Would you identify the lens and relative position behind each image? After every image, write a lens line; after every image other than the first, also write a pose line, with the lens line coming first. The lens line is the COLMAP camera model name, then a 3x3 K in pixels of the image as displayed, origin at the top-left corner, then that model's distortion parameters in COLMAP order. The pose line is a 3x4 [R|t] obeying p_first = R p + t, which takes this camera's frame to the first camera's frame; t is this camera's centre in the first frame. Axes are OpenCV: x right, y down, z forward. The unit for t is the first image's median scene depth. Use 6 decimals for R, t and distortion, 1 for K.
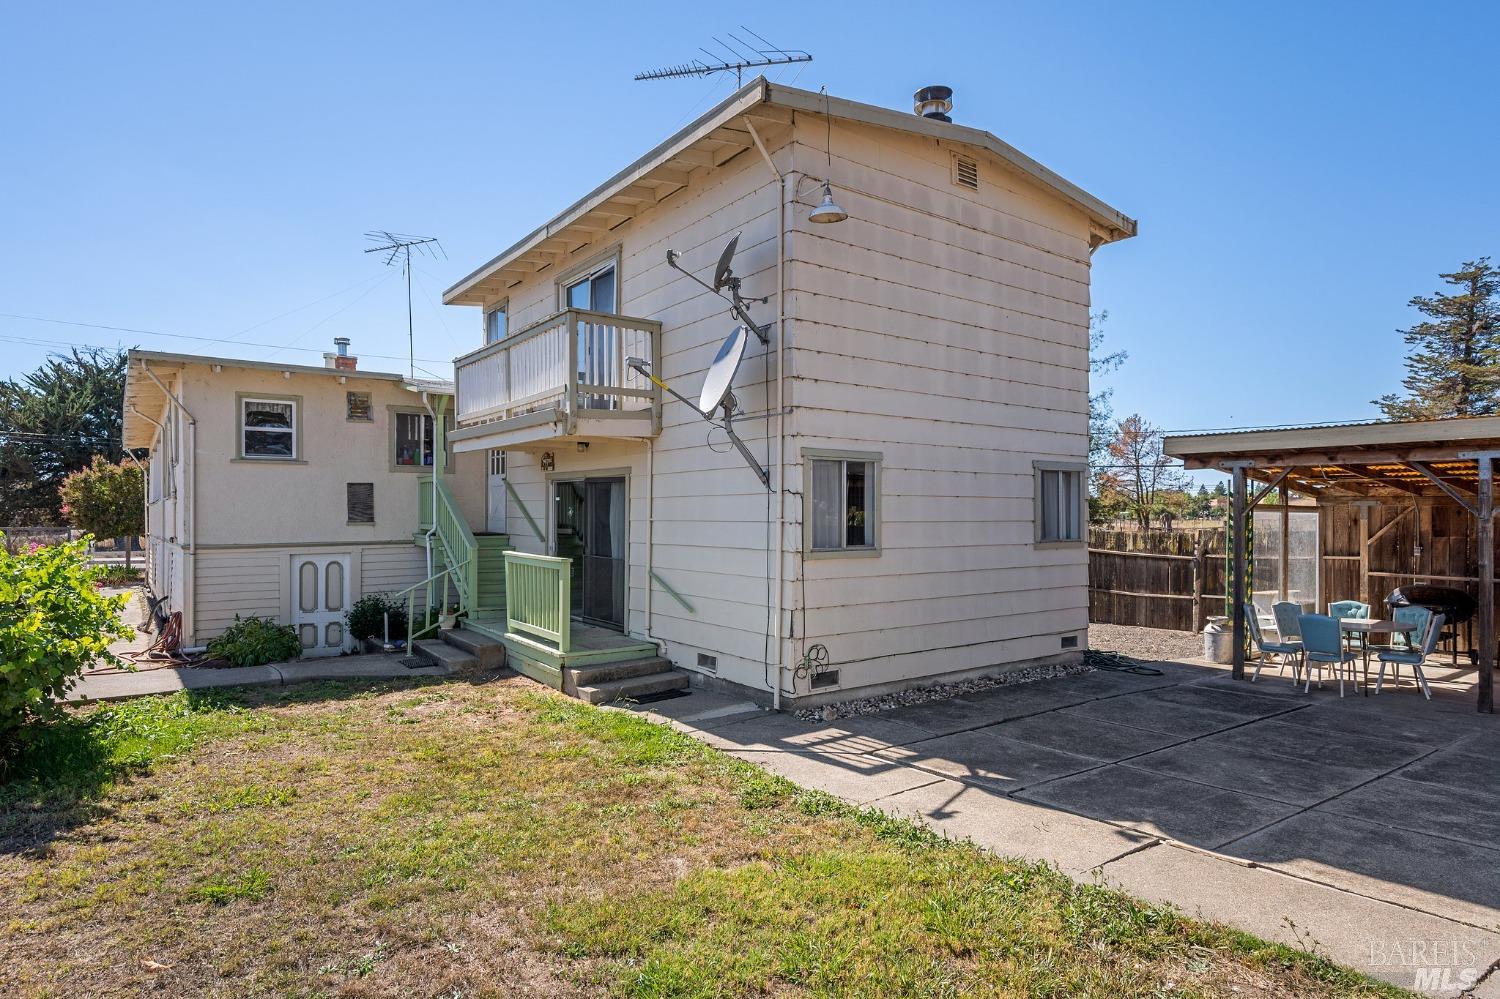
lens RADIAL K [[853.3, 0, 750.0], [0, 853.3, 499.5], [0, 0, 1]] dist [0.007024, -0.001980]
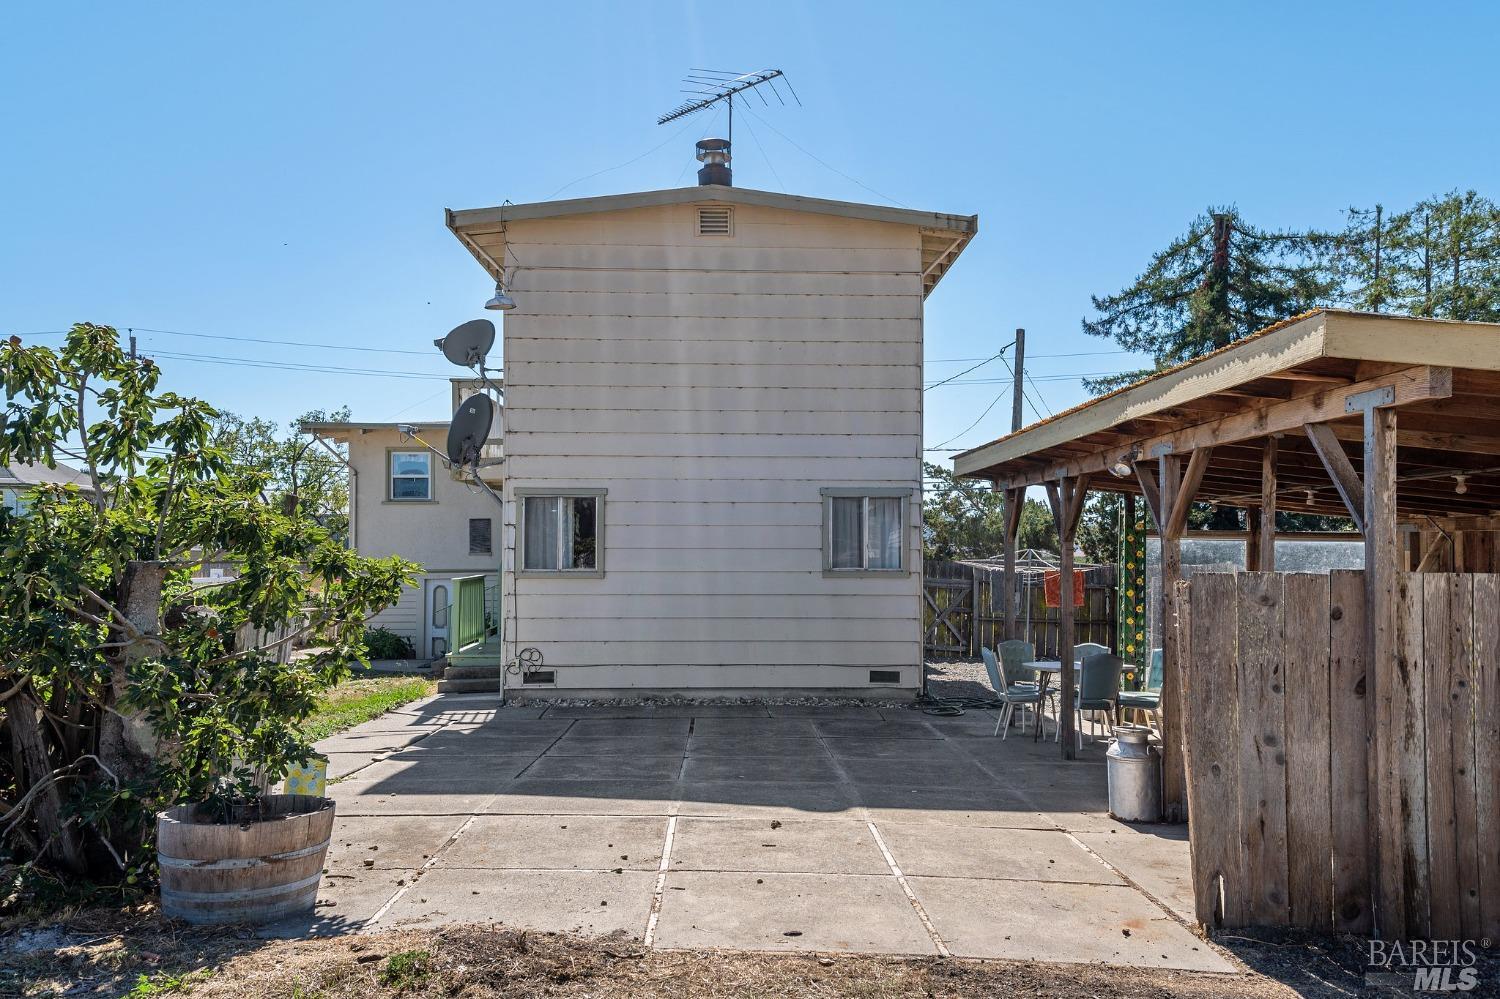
lens RADIAL K [[1218.0, 0, 750.0], [0, 1218.0, 499.5], [0, 0, 1]] dist [0.190203, 0.000011]
pose [[0.818774, -0.022984, -0.573655, 1.036883], [0.007055, 0.999526, -0.029976, 0.009637], [0.574072, 0.020497, 0.818548, -0.201927]]
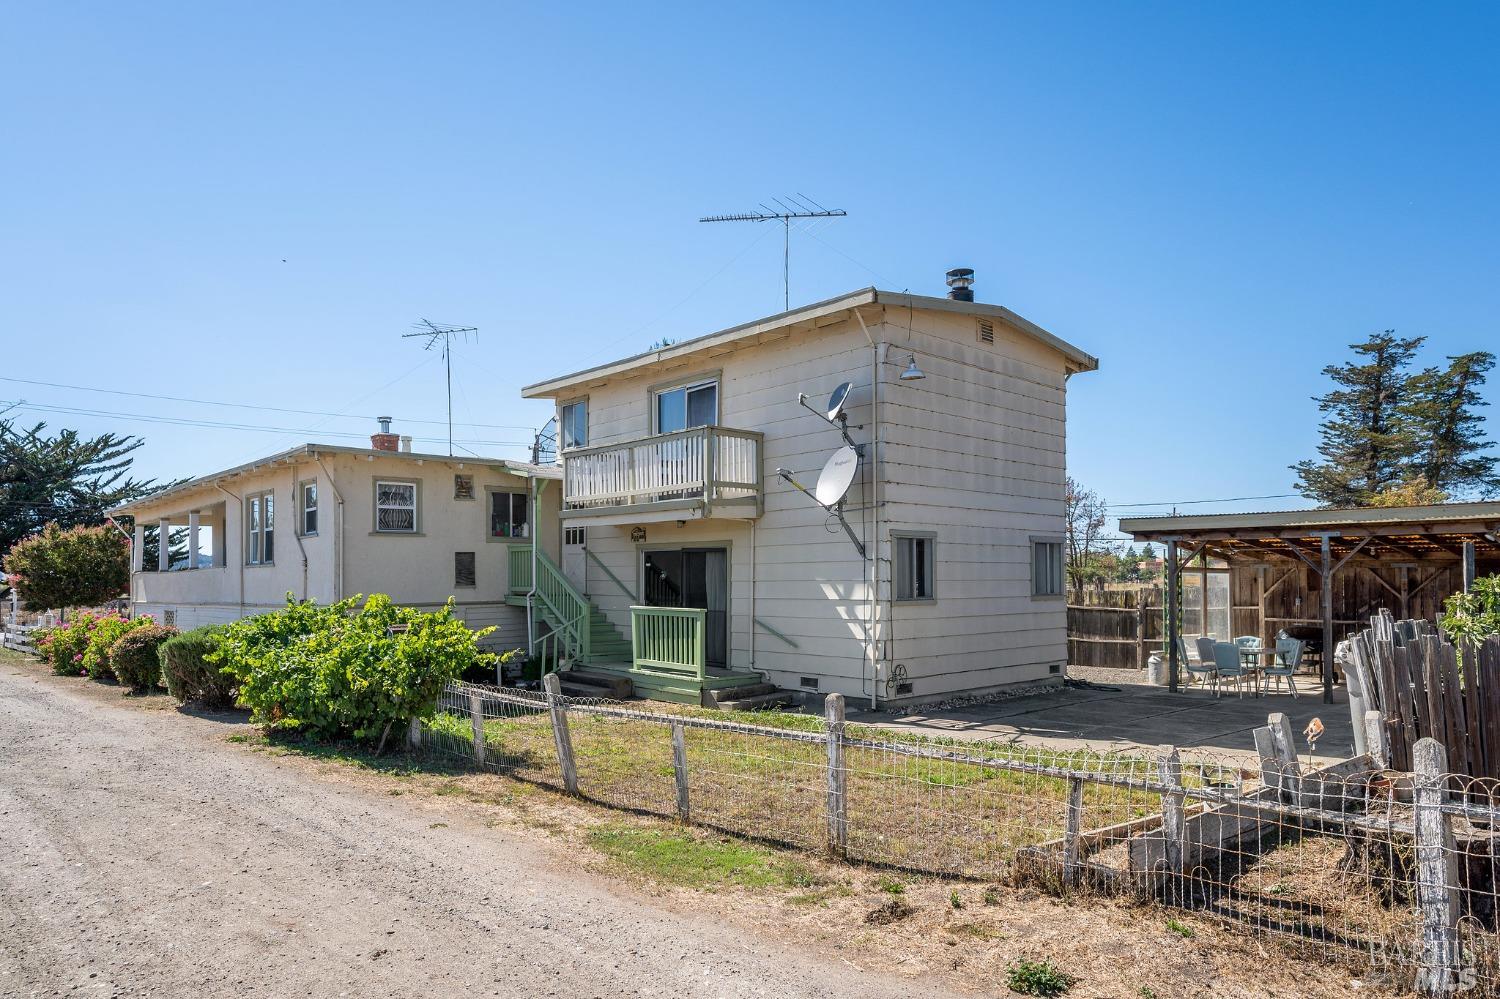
lens RADIAL K [[957.9, 0, 754.5], [0, 957.9, 546.8], [0, 0, 1]] dist [0.021993, 0.002946]
pose [[0.993447, -0.001679, 0.114285, -0.273277], [0.003692, 0.999842, -0.017404, -0.002724], [-0.114237, 0.017711, 0.993296, -0.462951]]
